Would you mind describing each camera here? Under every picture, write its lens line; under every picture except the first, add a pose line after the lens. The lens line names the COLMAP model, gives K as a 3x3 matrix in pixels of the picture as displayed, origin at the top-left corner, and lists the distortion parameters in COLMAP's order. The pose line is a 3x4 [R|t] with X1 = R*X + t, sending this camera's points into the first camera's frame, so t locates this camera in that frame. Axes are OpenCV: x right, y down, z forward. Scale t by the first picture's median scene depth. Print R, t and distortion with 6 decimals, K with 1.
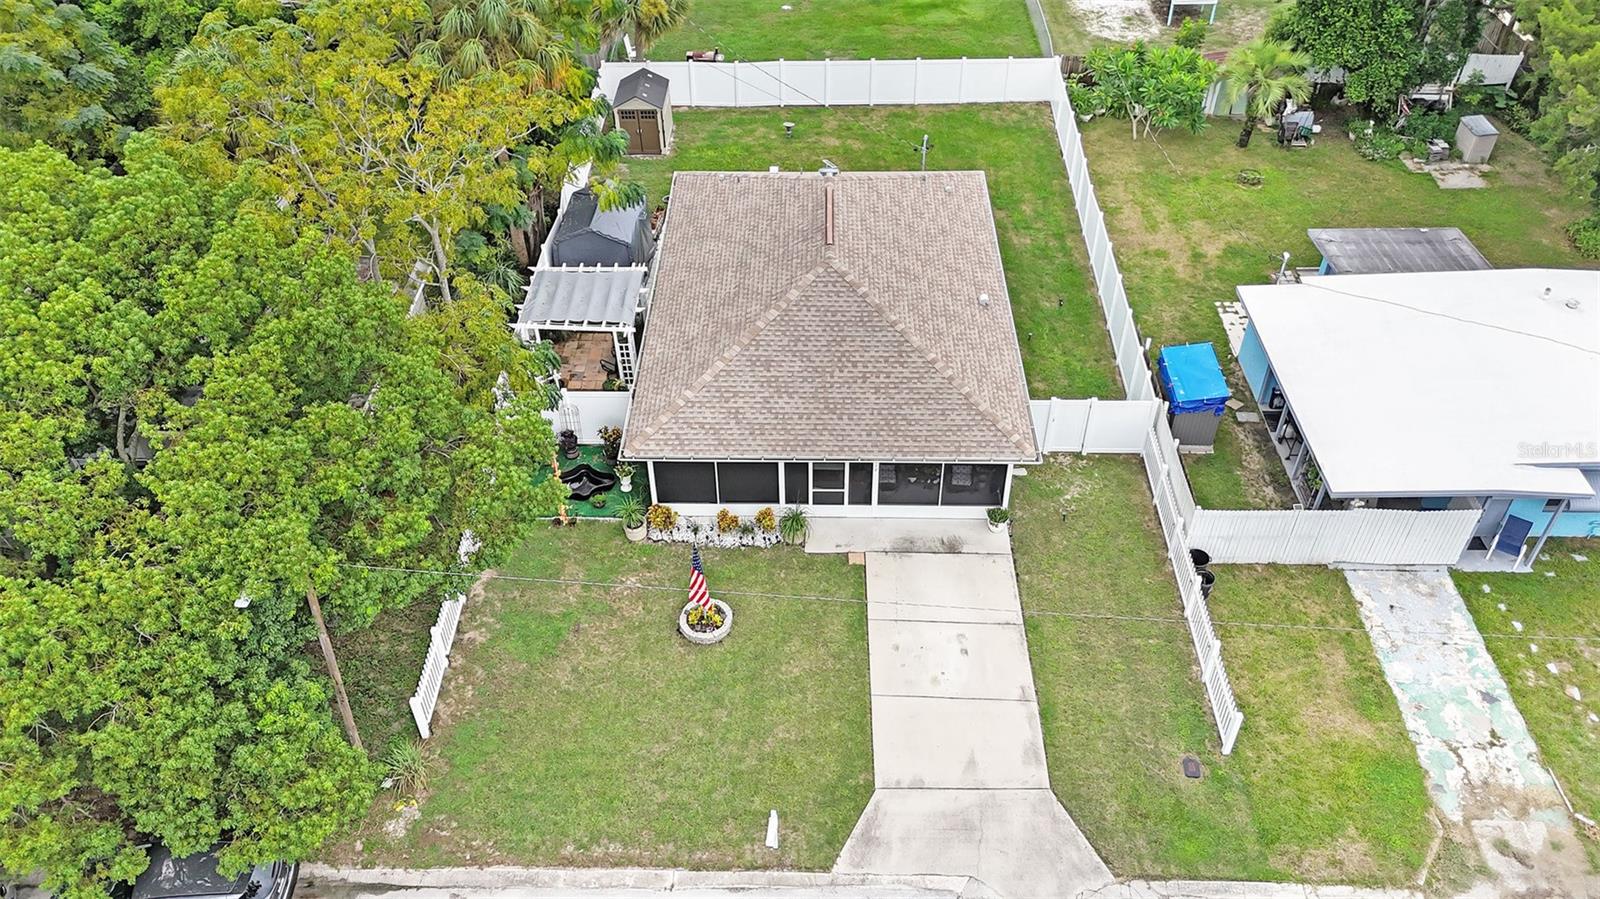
lens RADIAL K [[1189.8, 0, 800.0], [0, 1189.8, 449.5], [0, 0, 1]] dist [0.079522, -0.087236]
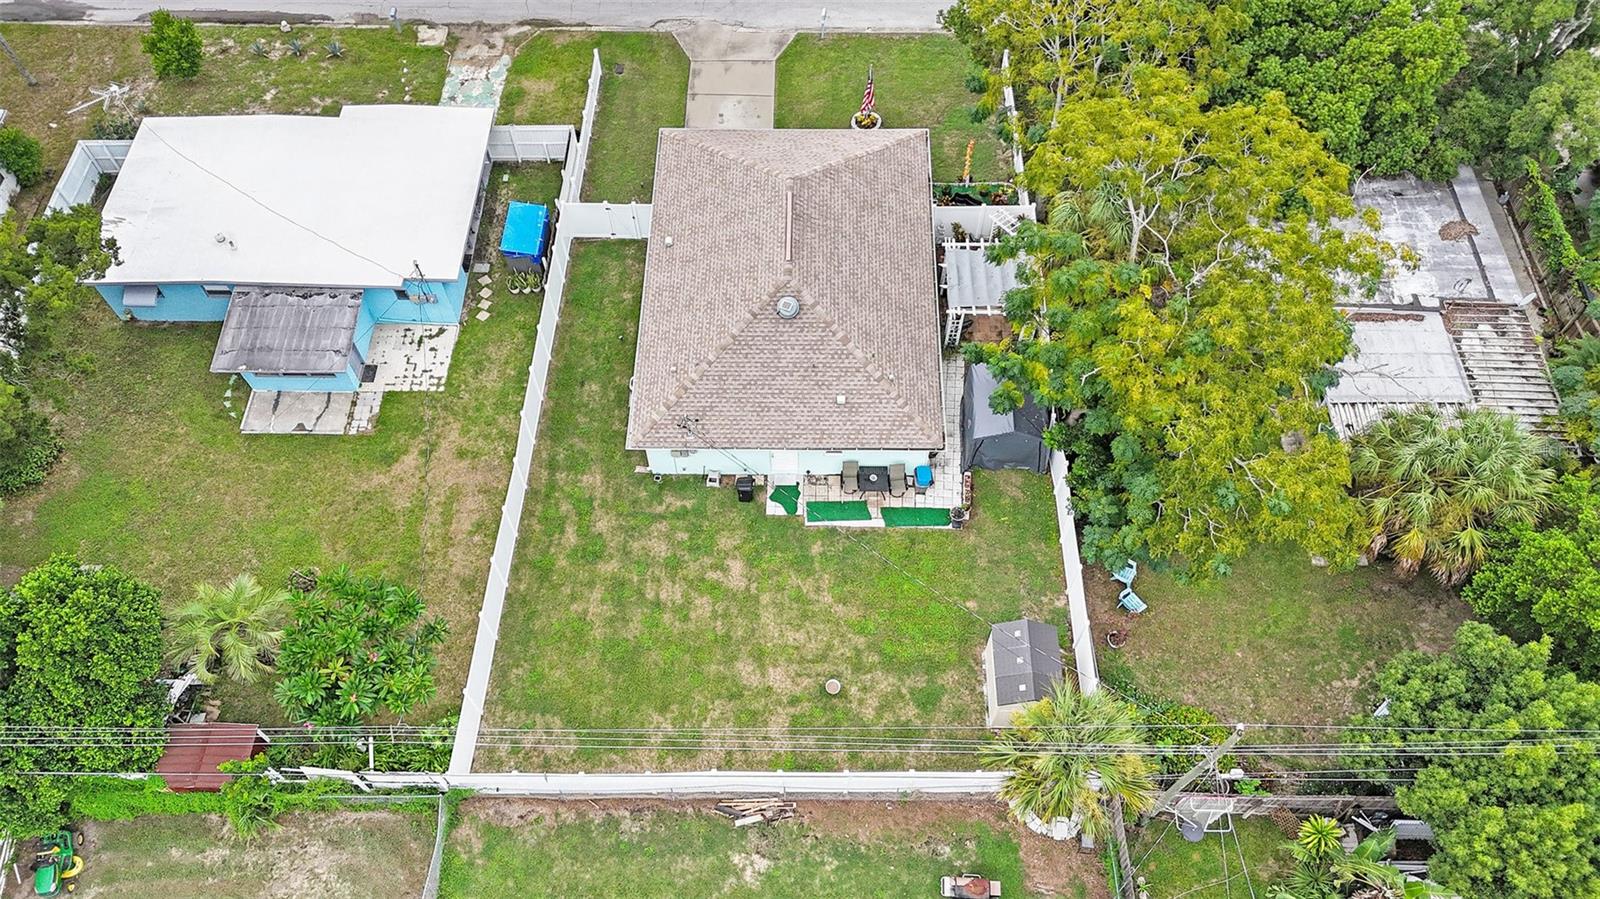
lens RADIAL K [[1189.8, 0, 800.0], [0, 1189.8, 449.5], [0, 0, 1]] dist [0.079522, -0.087236]
pose [[-0.999851, 0.012068, 0.012314, 0.003287], [0.010428, -0.145555, 0.989295, -1.811080], [0.013731, 0.989277, 0.145408, 1.324541]]
